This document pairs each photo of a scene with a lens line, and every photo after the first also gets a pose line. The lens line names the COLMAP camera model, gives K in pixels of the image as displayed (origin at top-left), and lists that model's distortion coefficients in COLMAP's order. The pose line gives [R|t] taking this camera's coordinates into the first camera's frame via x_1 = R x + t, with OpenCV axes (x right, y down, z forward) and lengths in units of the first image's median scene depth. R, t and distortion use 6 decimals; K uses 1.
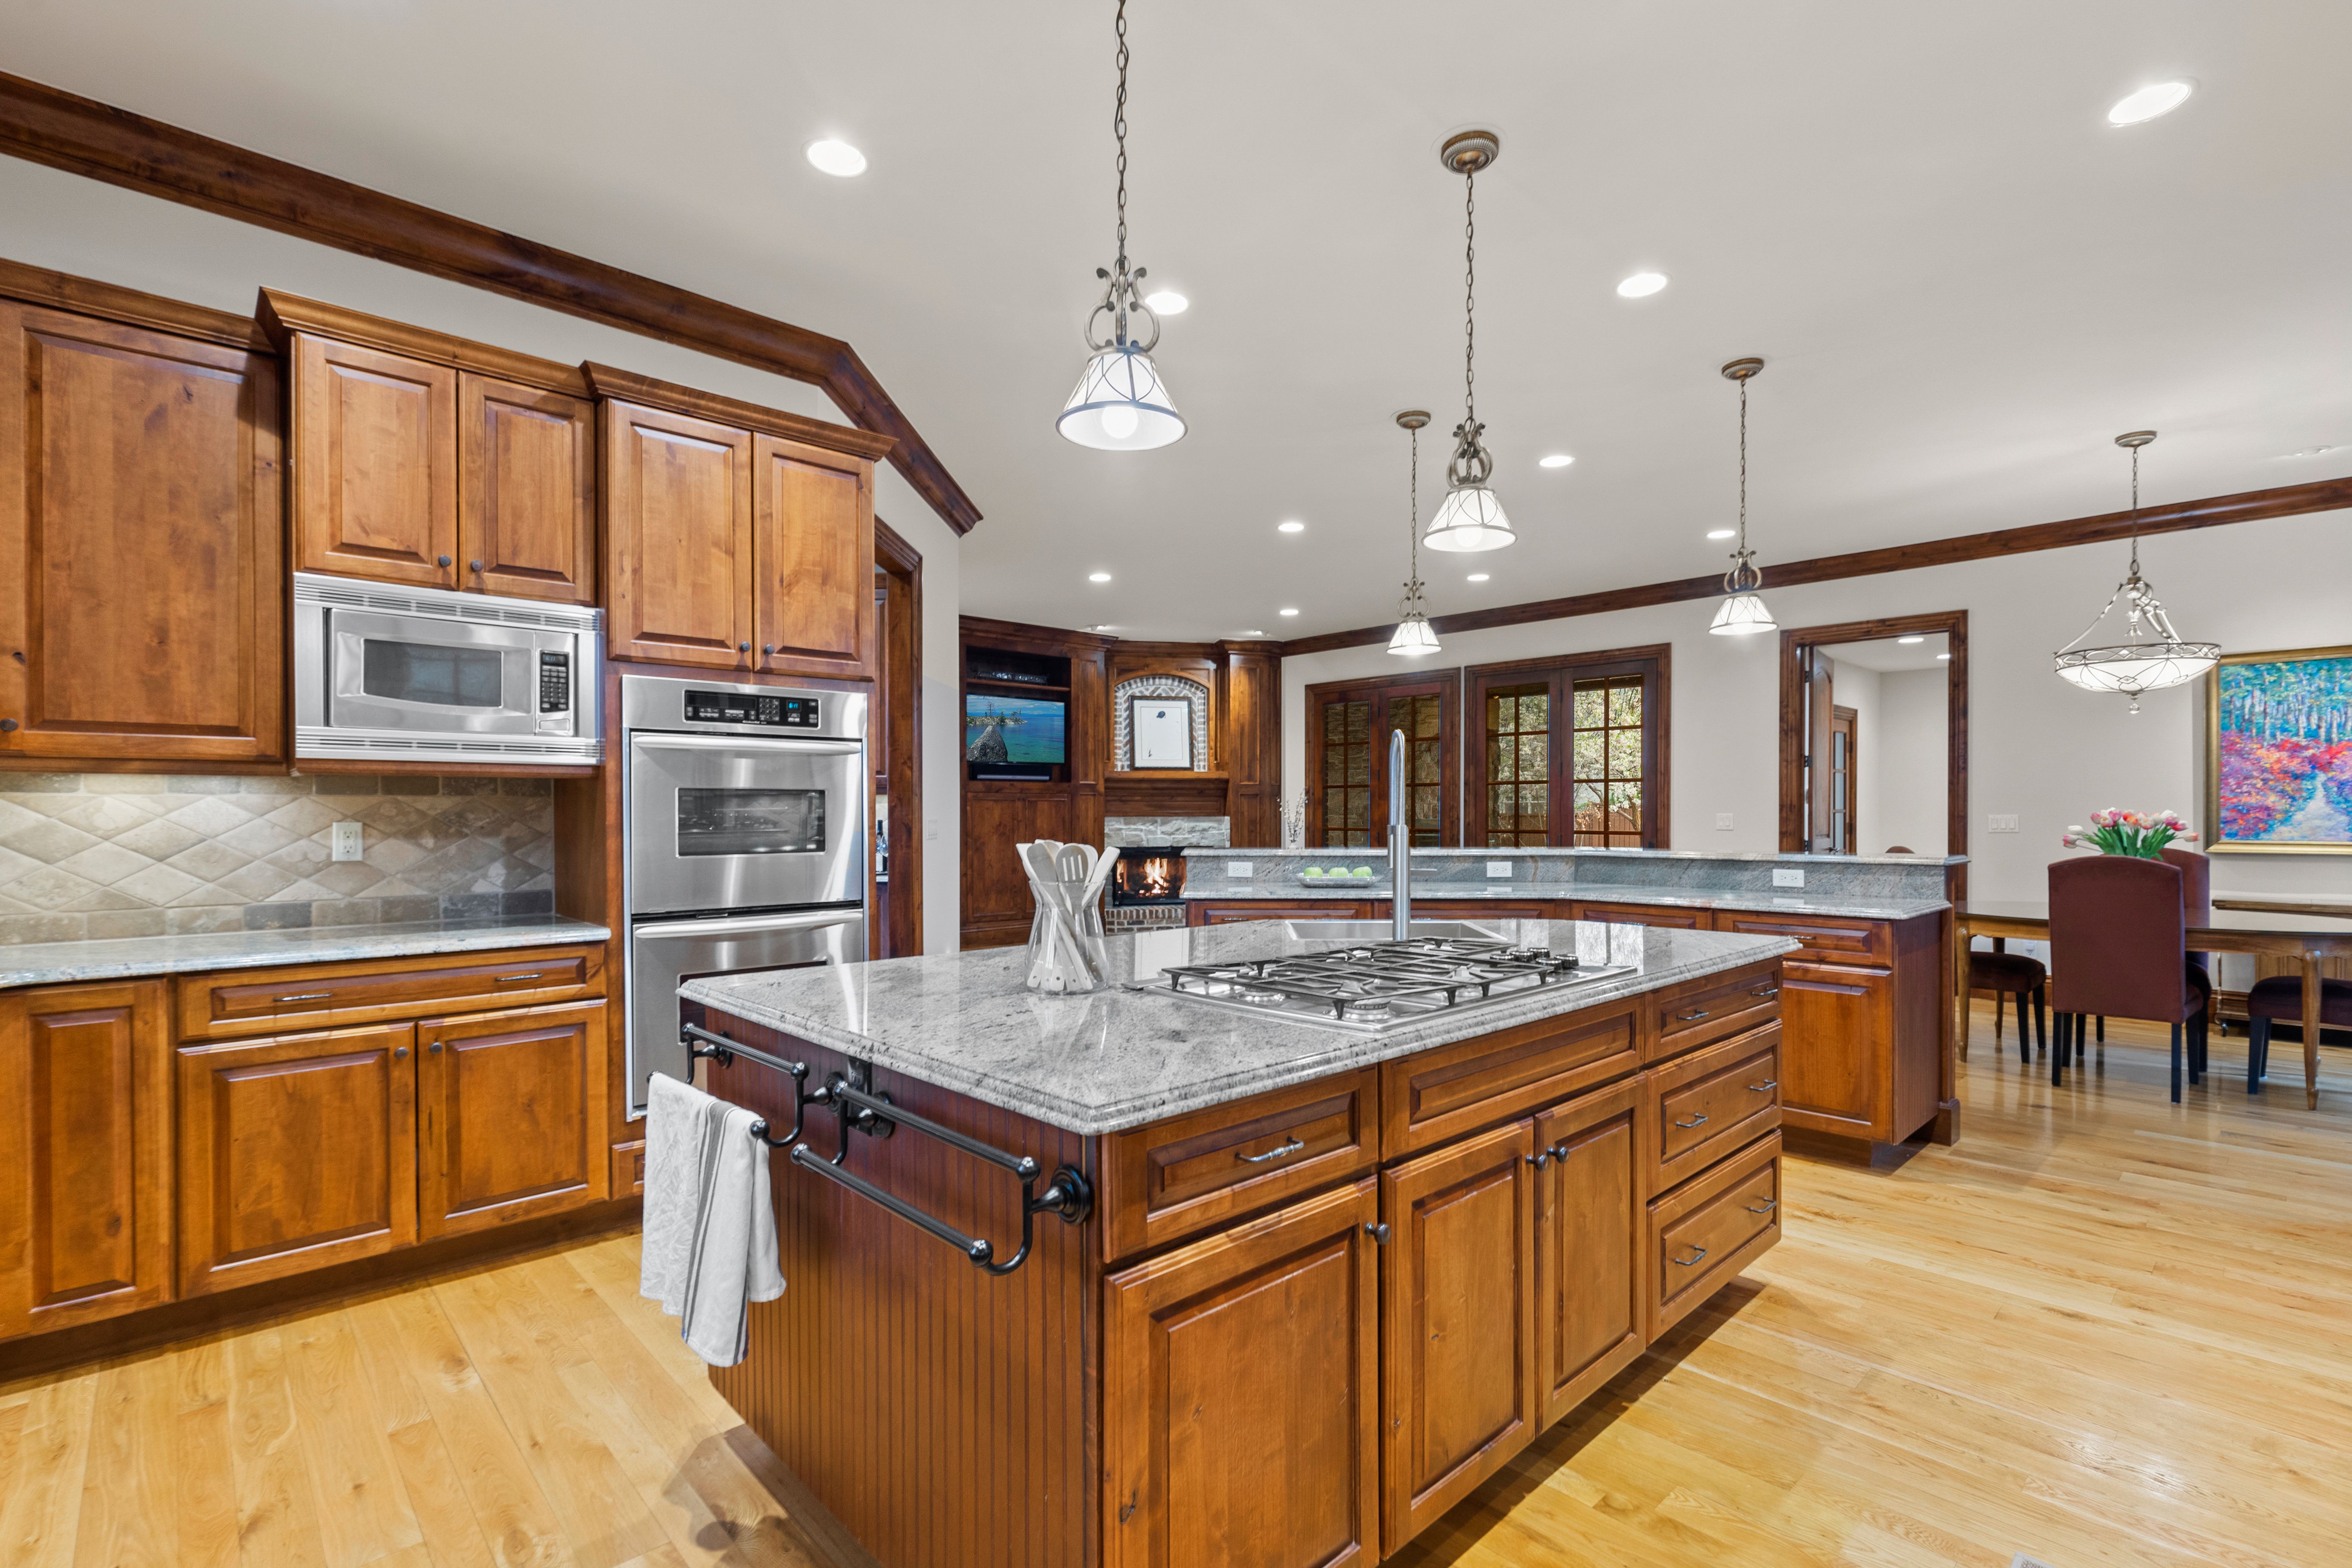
lens RADIAL K [[1057.5, 0, 1207.4], [0, 1057.5, 814.8], [0, 0, 1]] dist [0.005632, -0.001306]
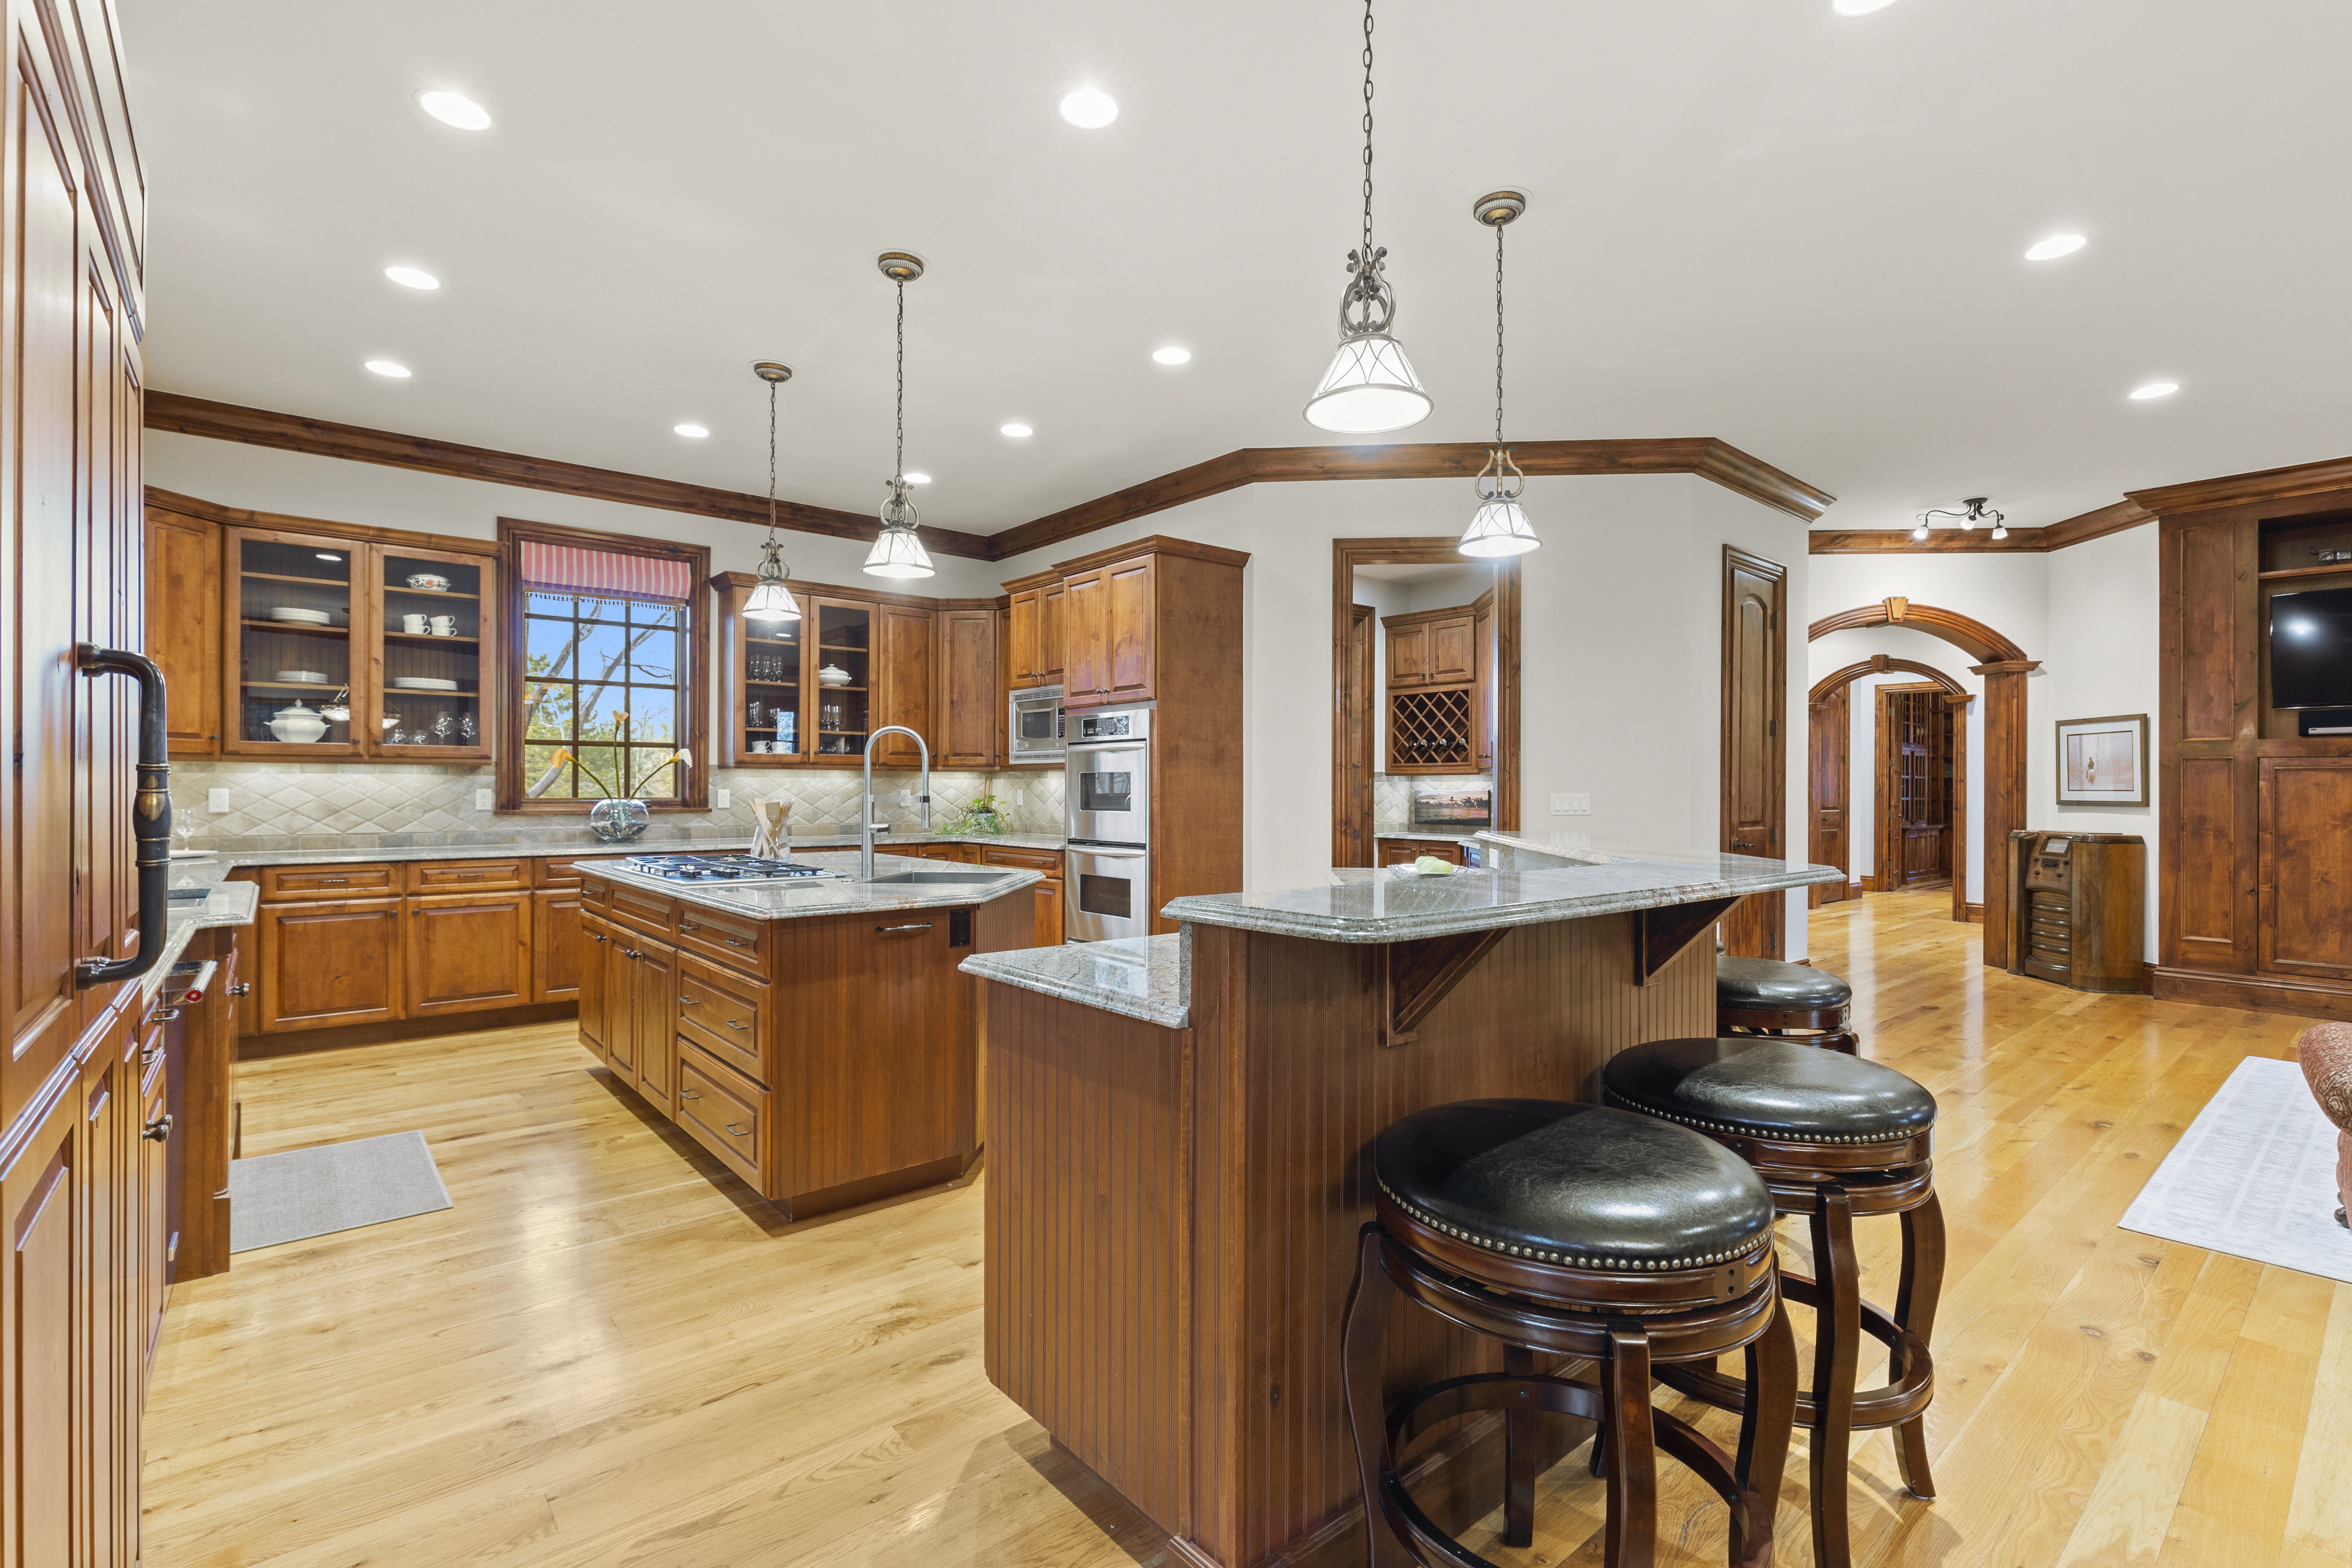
lens RADIAL K [[1057.5, 0, 1164.7], [0, 1057.5, 782.8], [0, 0, 1]] dist [0.005632, -0.001306]
pose [[-0.062947, -0.001377, -0.998016, 0.706130], [-0.005788, 0.999983, -0.001014, -0.003564], [0.998000, 0.005712, -0.062954, 0.660302]]
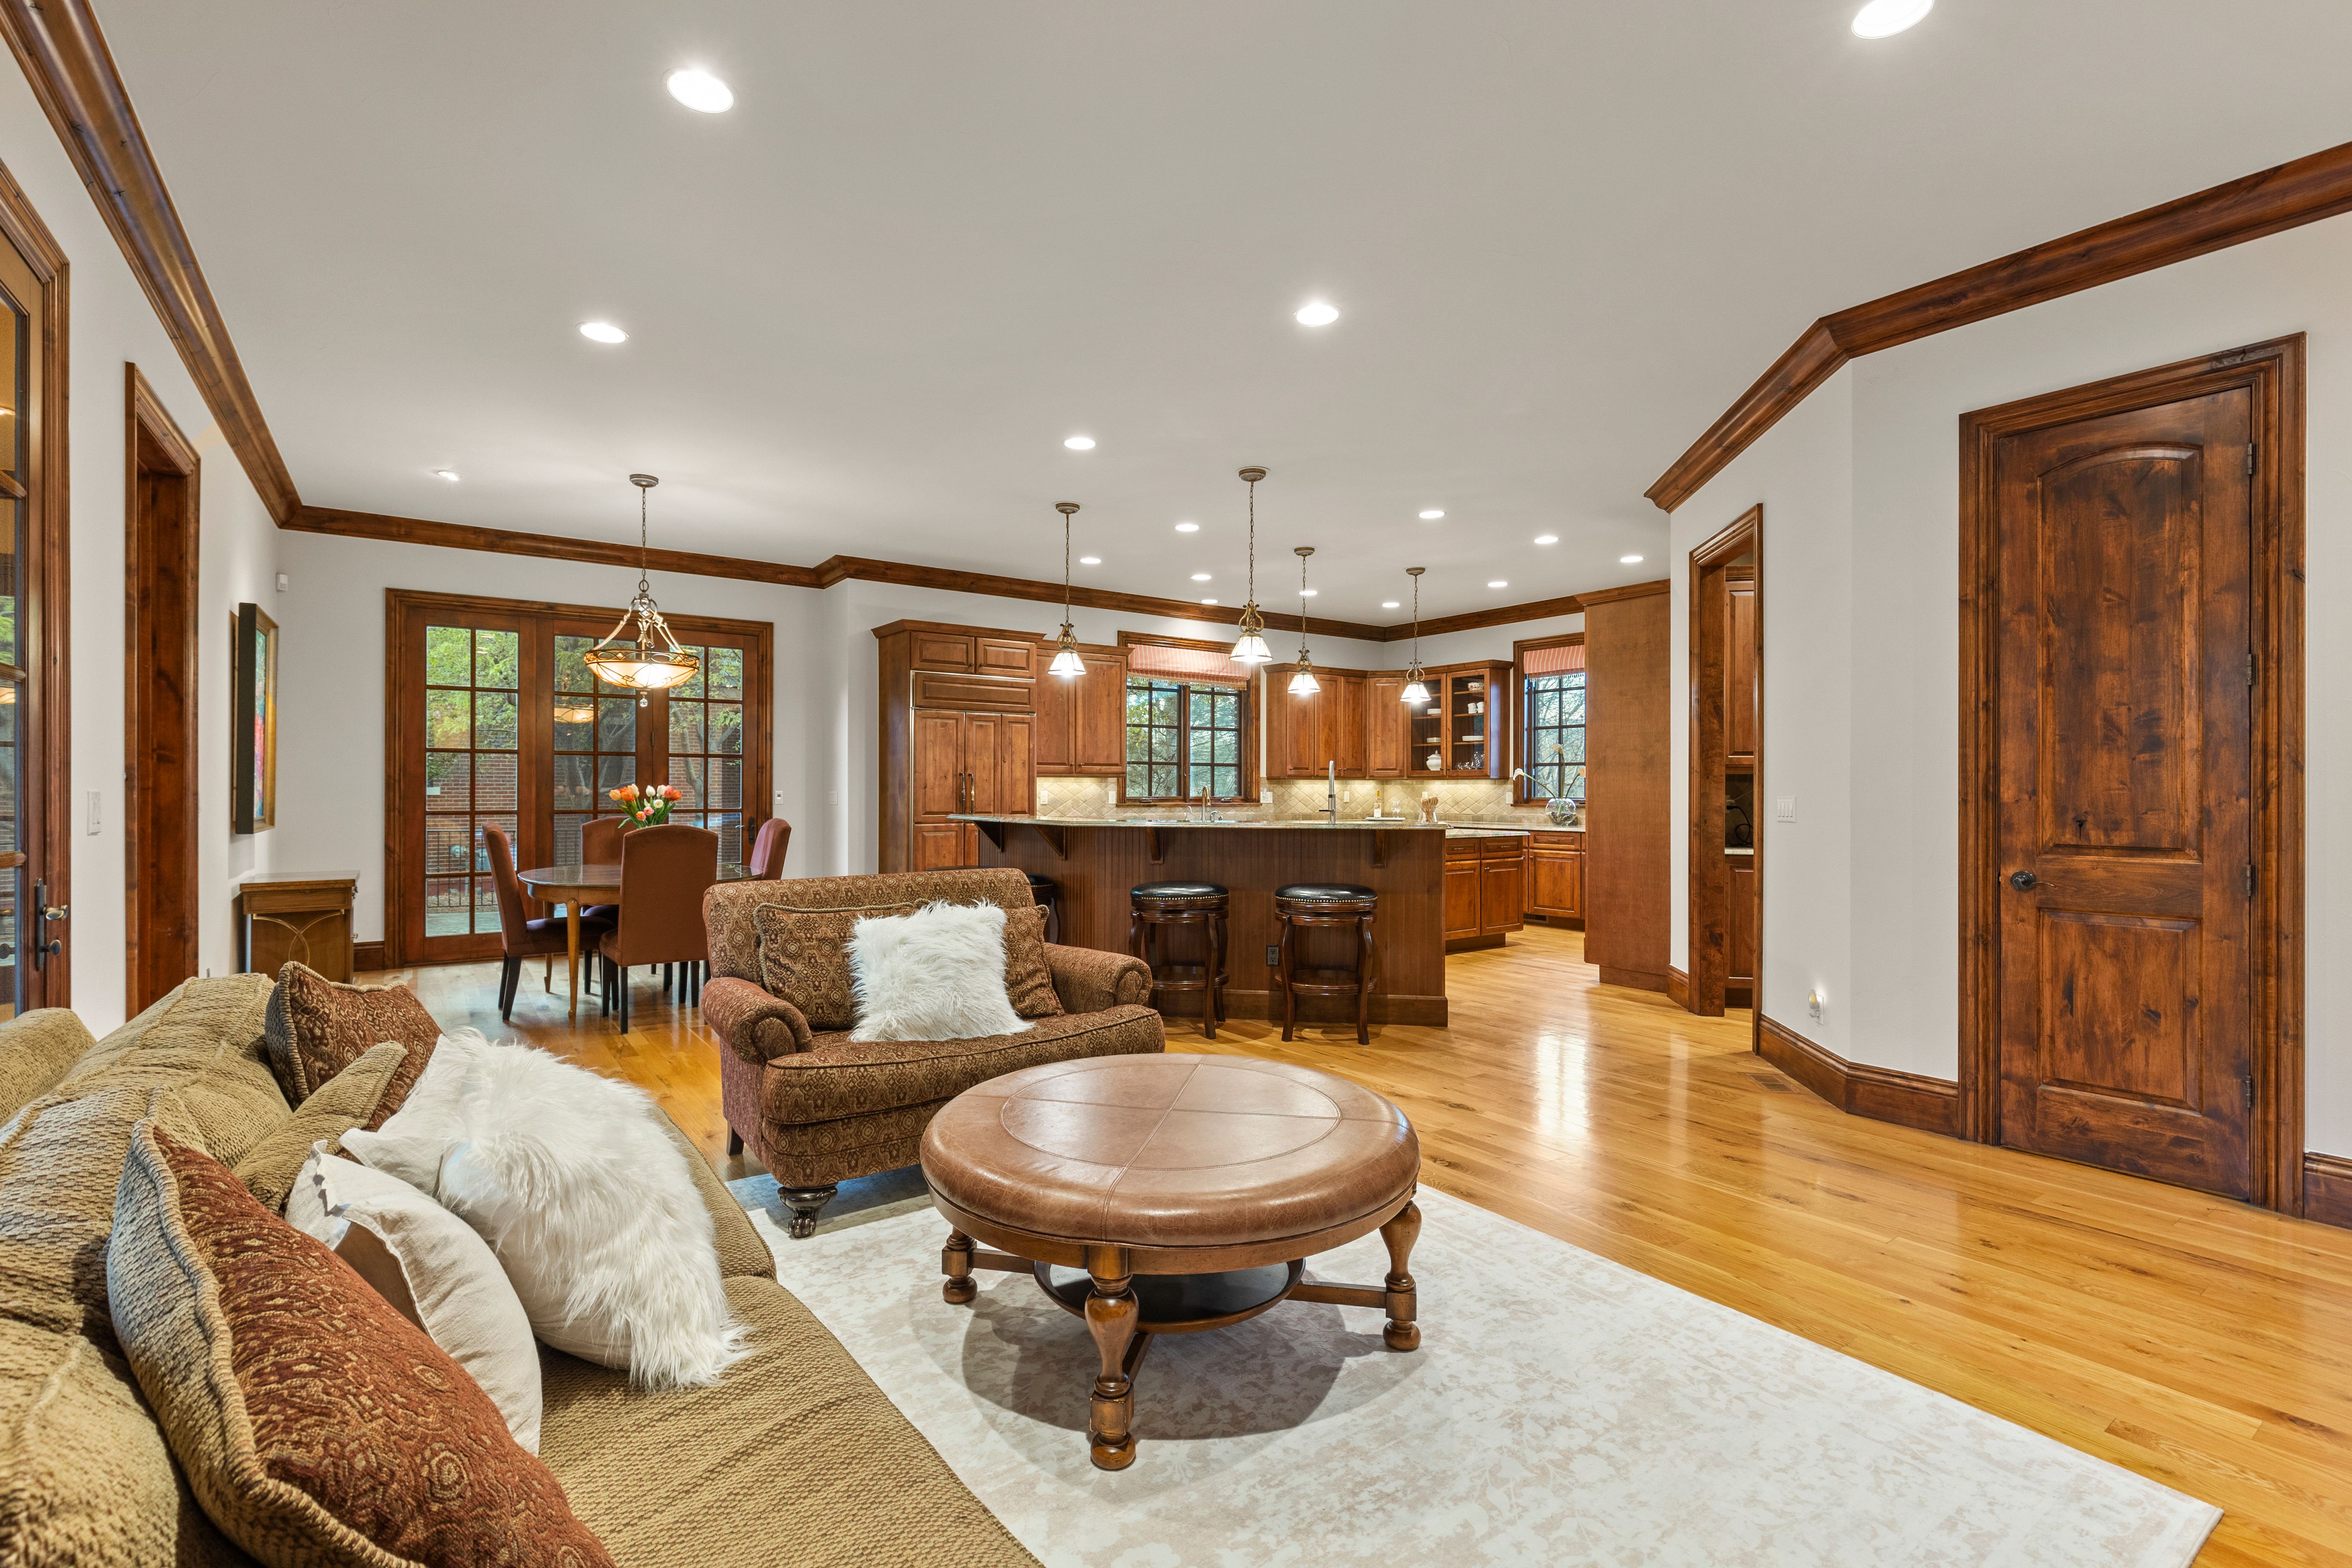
lens RADIAL K [[1057.5, 0, 1171.6], [0, 1057.5, 787.5], [0, 0, 1]] dist [0.005632, -0.001306]
pose [[-0.987896, 0.000186, 0.155119, 0.072314], [0.000168, 1.000000, -0.000125, -0.002640], [-0.155119, -0.000097, -0.987896, 1.805919]]
